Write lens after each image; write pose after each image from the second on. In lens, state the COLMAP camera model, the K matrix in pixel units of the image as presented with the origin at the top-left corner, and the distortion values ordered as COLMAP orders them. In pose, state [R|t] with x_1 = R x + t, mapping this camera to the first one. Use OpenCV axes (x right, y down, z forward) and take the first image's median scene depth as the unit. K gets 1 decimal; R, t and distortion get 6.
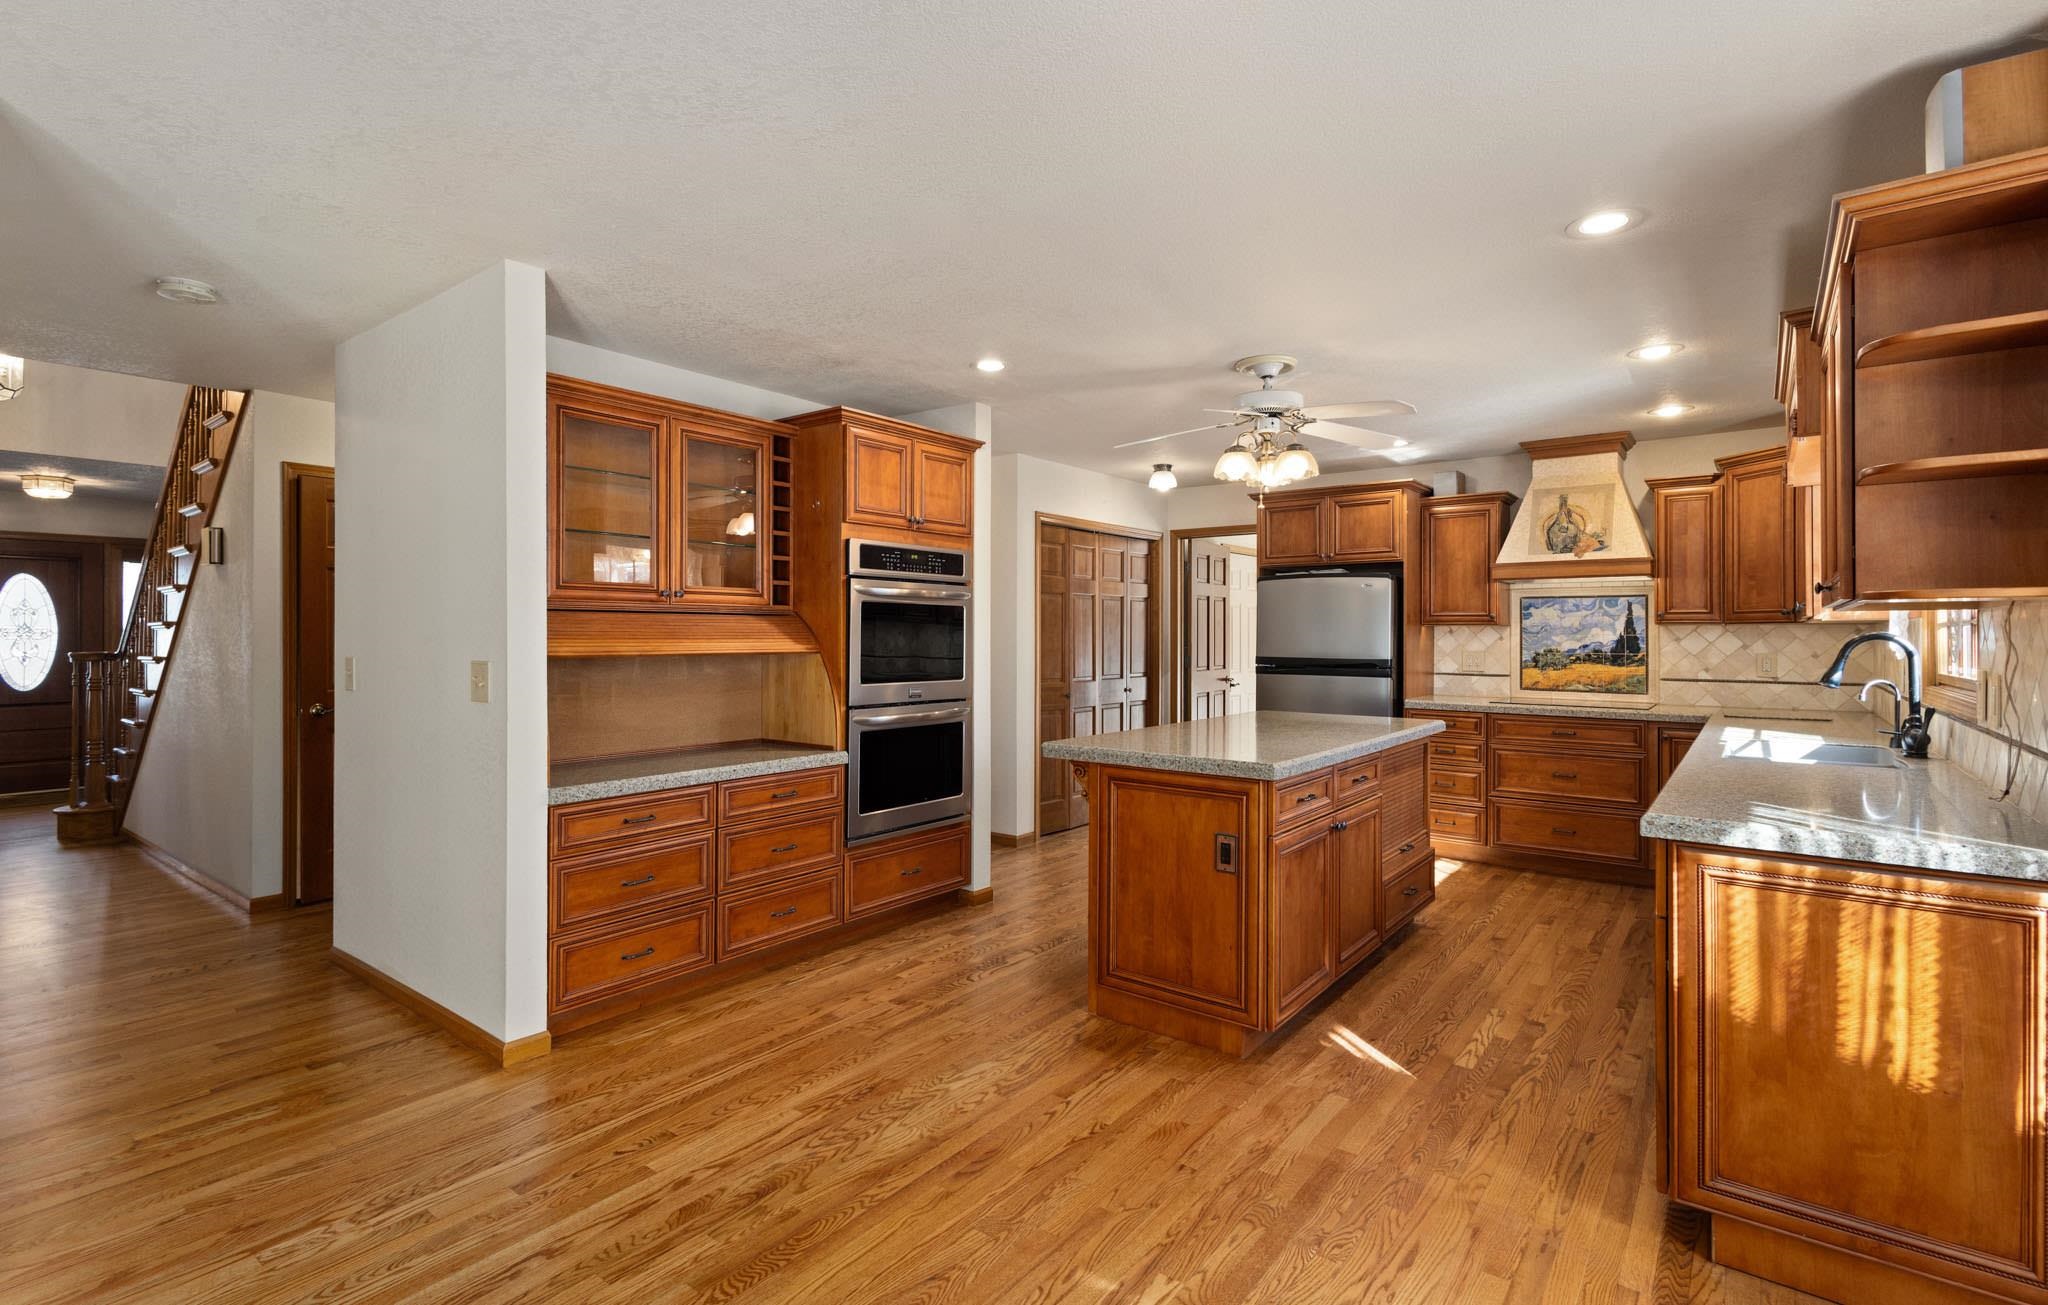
lens RADIAL K [[946.3, 0, 1024.3], [0, 946.3, 627.2], [0, 0, 1]] dist [0.011670, -0.000703]
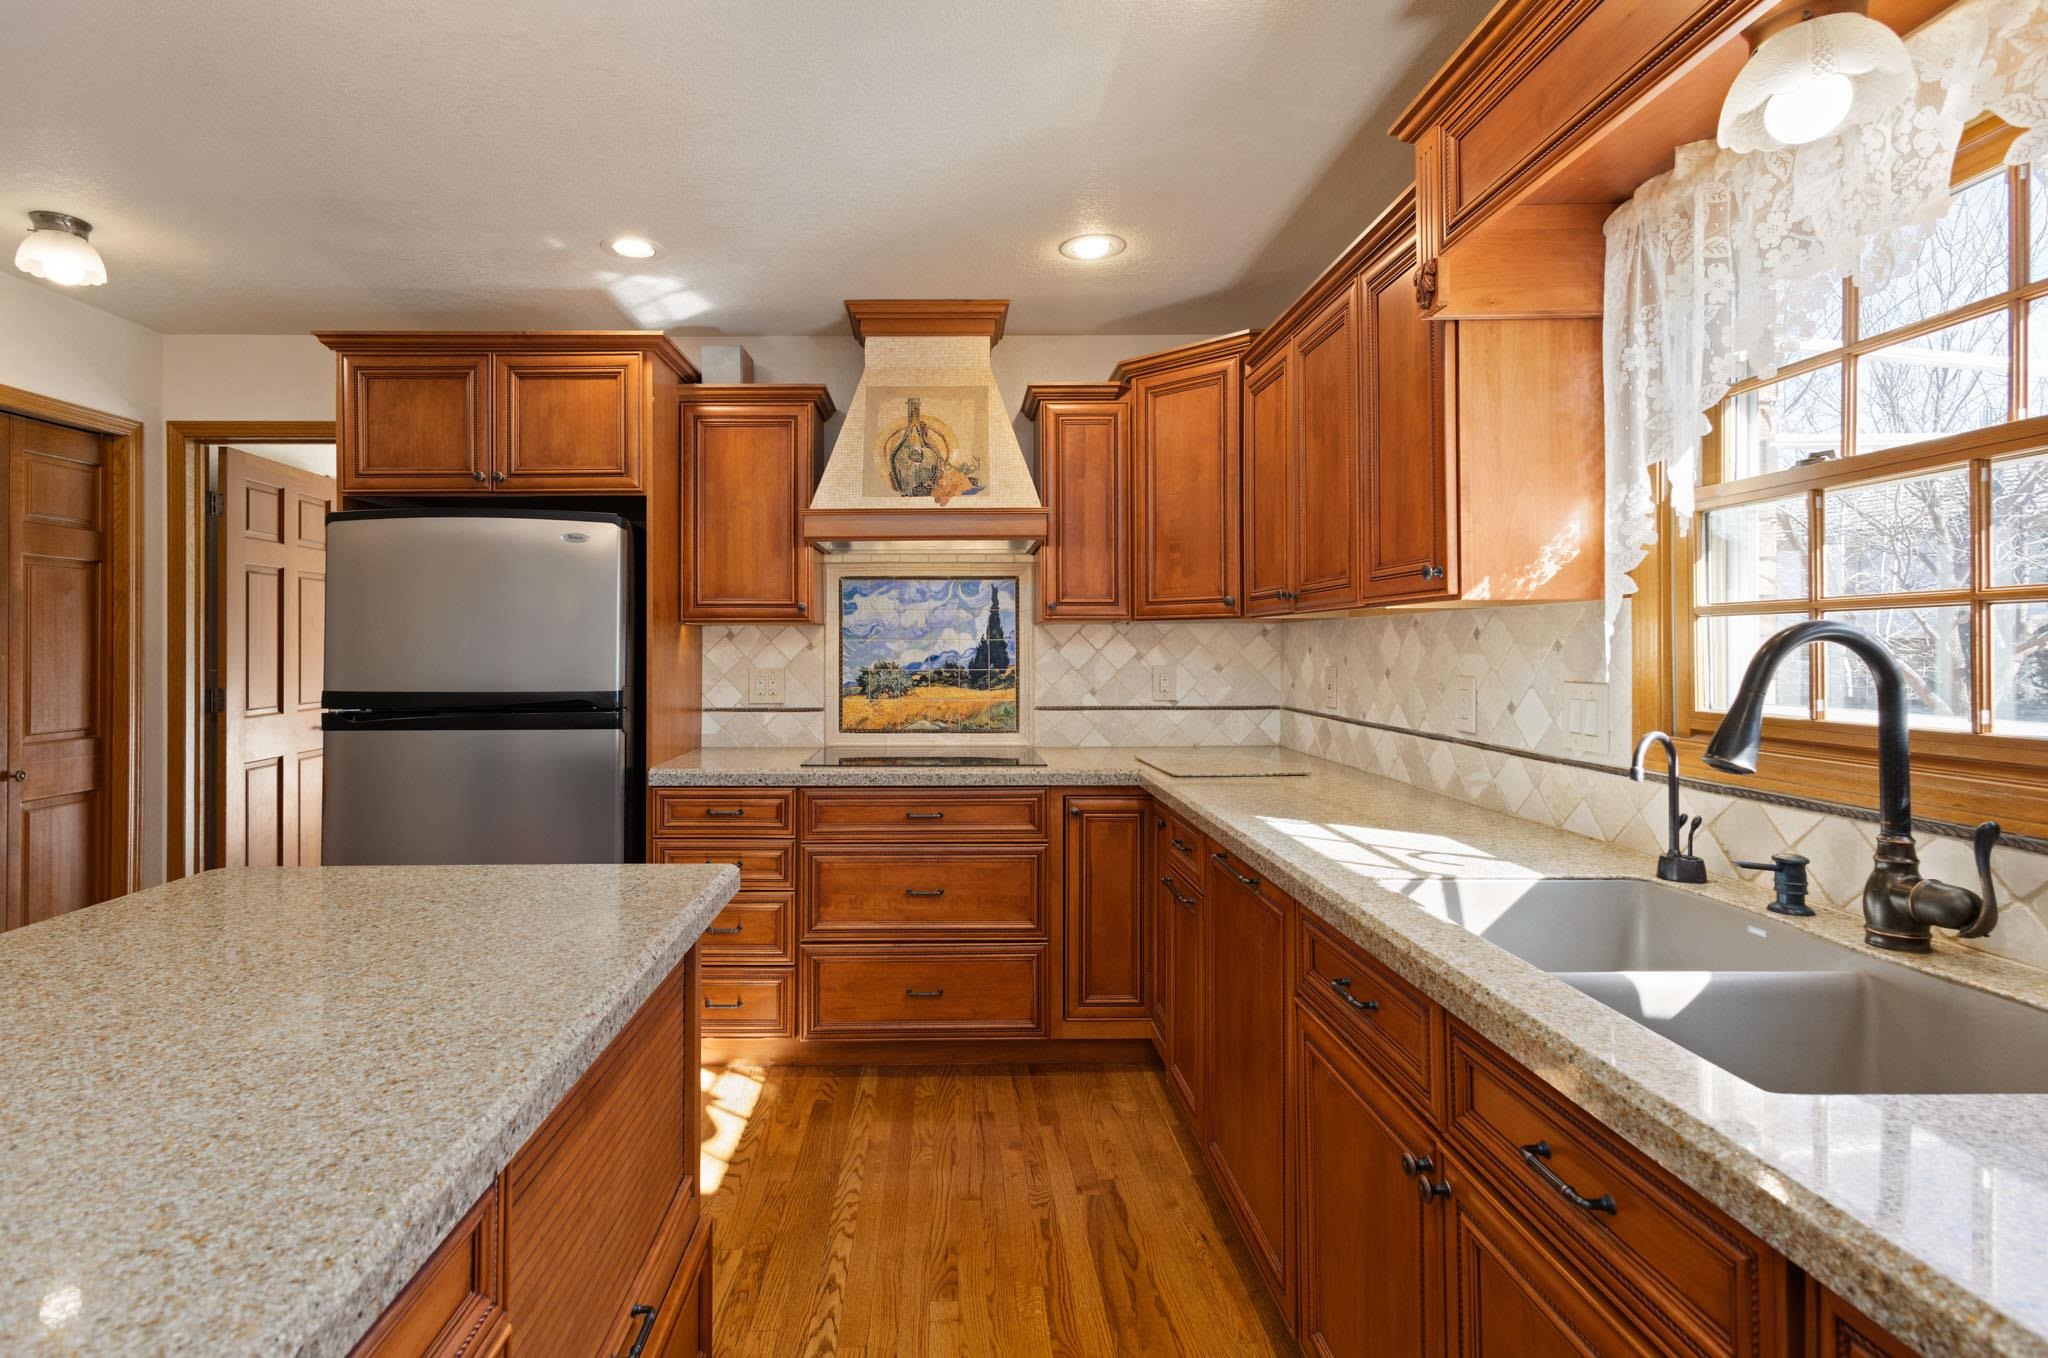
lens RADIAL K [[991.7, 0, 953.8], [0, 991.7, 637.5], [0, 0, 1]] dist [0.009737, -0.001616]
pose [[0.787069, -0.000818, 0.616865, 0.292674], [-0.000333, 0.999998, 0.001751, 0.007966], [-0.616865, -0.001584, 0.787067, 0.697898]]
